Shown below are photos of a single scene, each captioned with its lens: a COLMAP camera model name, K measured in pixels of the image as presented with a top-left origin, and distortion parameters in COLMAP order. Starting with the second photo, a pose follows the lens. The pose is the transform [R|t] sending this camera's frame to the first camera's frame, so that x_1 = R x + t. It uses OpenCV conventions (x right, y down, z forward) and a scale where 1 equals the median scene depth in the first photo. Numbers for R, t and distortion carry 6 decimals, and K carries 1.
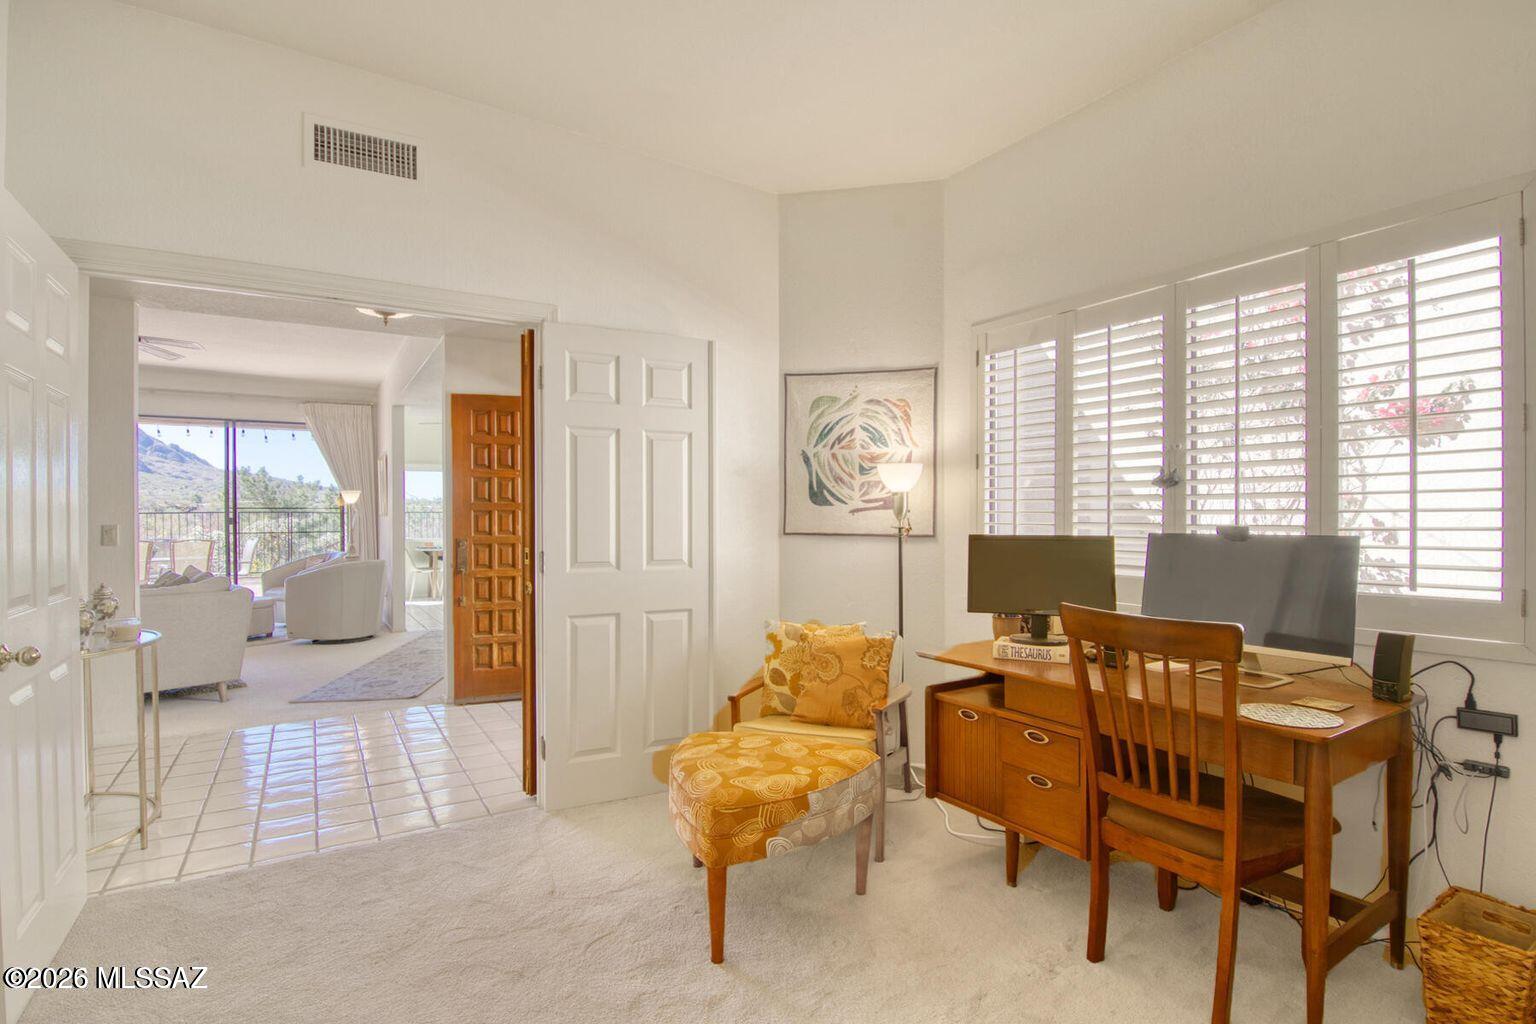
lens RADIAL K [[744.4, 0, 779.5], [0, 744.4, 520.3], [0, 0, 1]] dist [-0.000553, -0.012363]
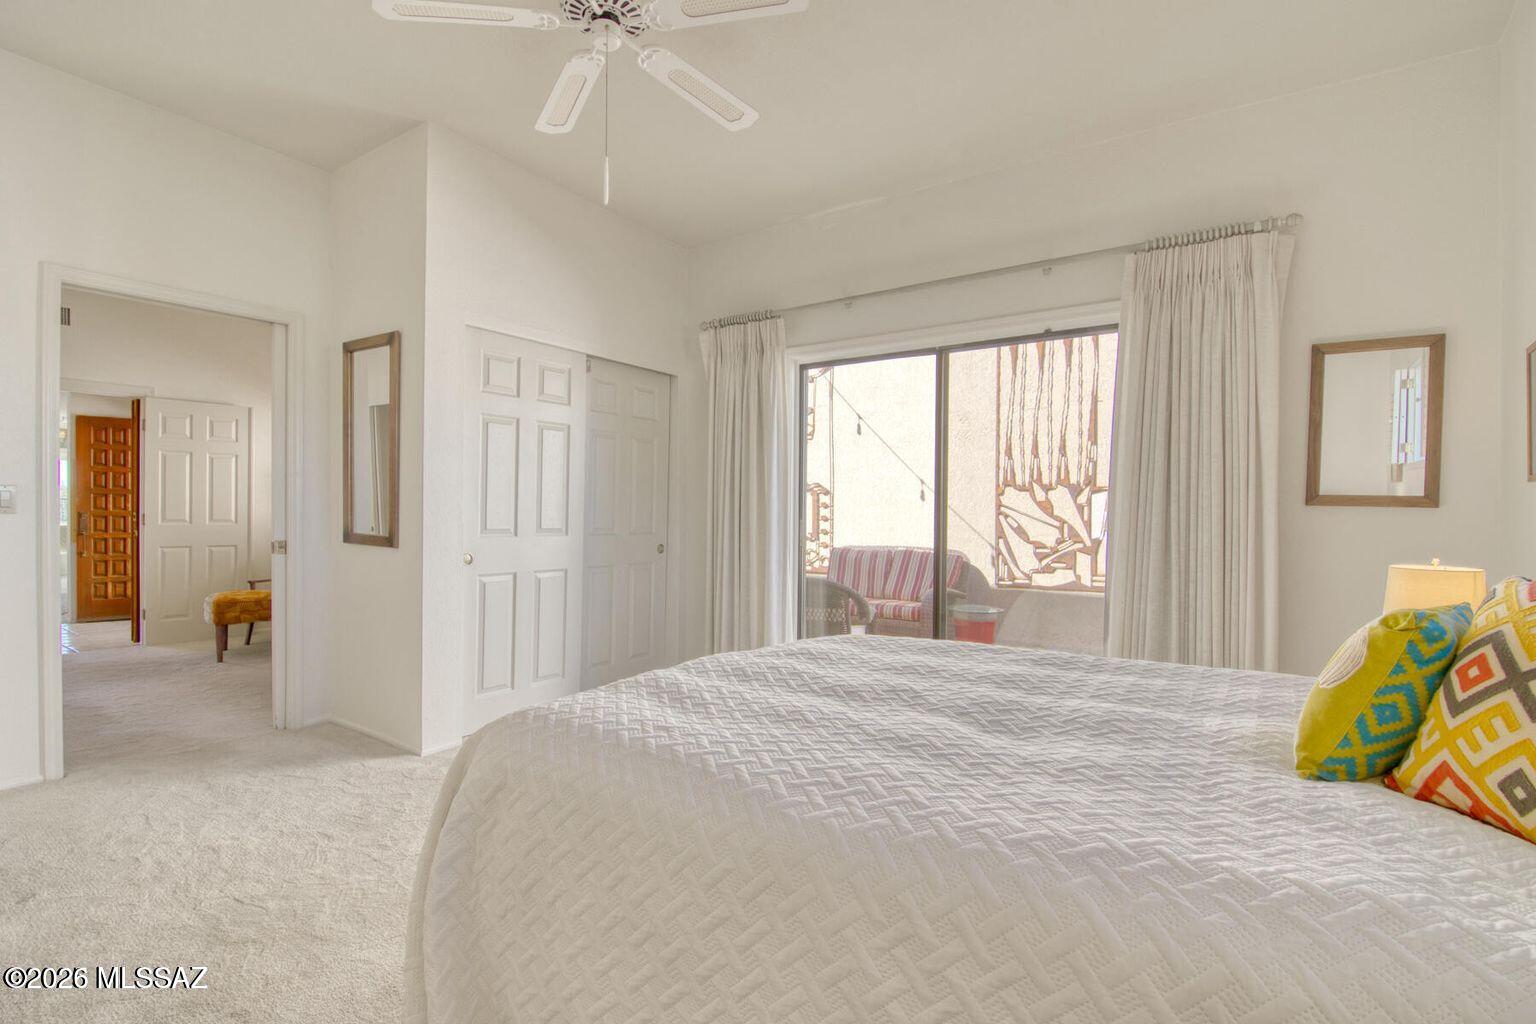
lens RADIAL K [[729.4, 0, 769.1], [0, 729.4, 519.3], [0, 0, 1]] dist [-0.026379, -0.000896]
pose [[0.923136, 0.007275, 0.384405, 0.293902], [-0.008556, 0.999962, 0.001621, 0.024124], [-0.384378, -0.004785, 0.923163, -0.841114]]
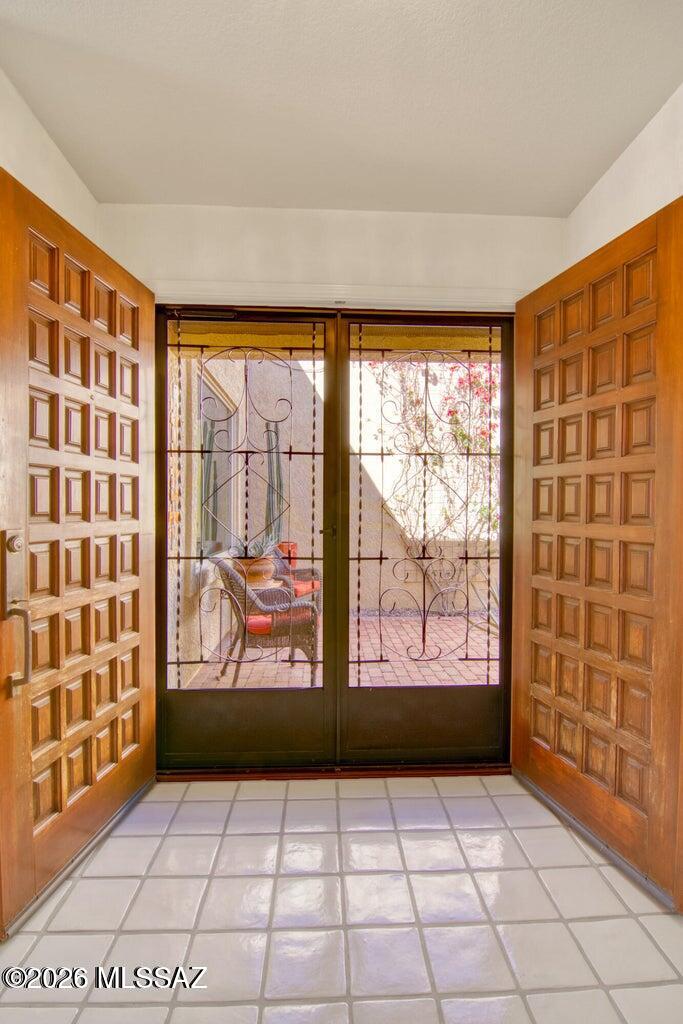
lens RADIAL K [[496.2, 0, 342.4], [0, 496.2, 516.3], [0, 0, 1]] dist [-0.000553, -0.012363]
pose [[0.493474, -0.002585, 0.869757, -0.560195], [-0.001761, 0.999991, 0.003971, 0.015052], [-0.869759, -0.003491, 0.493465, 0.693466]]
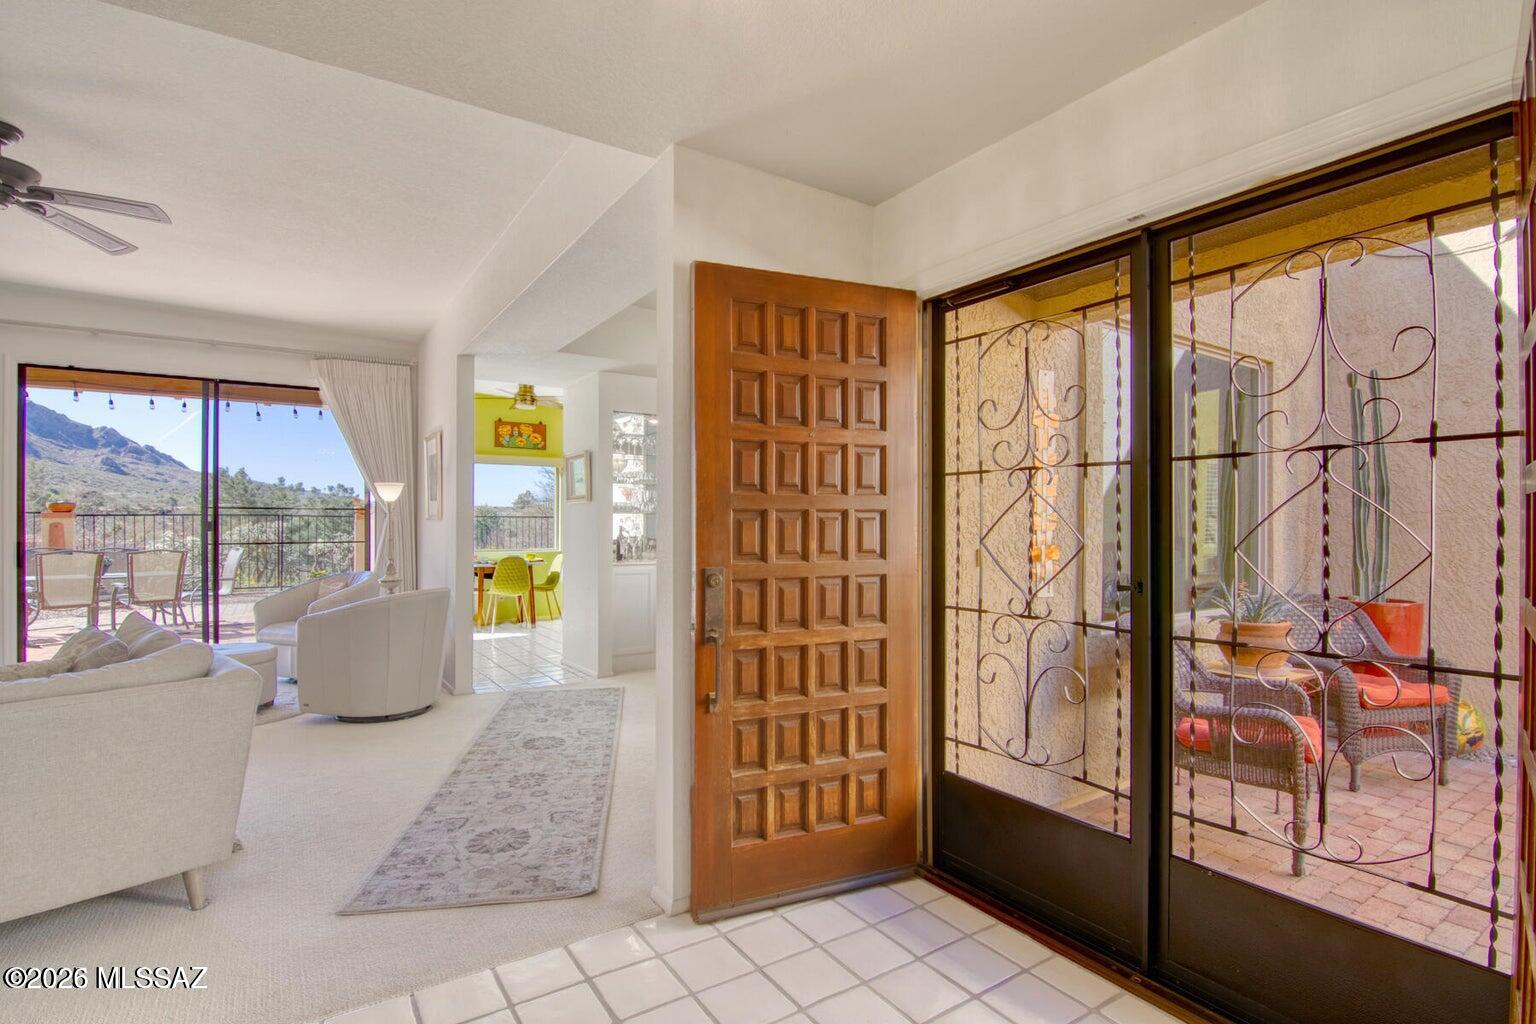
lens RADIAL K [[744.4, 0, 779.5], [0, 744.4, 520.3], [0, 0, 1]] dist [-0.000553, -0.012363]
pose [[0.999763, 0.006852, 0.020670, -0.385482], [-0.006644, 0.999927, -0.010107, -0.001909], [-0.020737, 0.009968, 0.999735, 0.514606]]
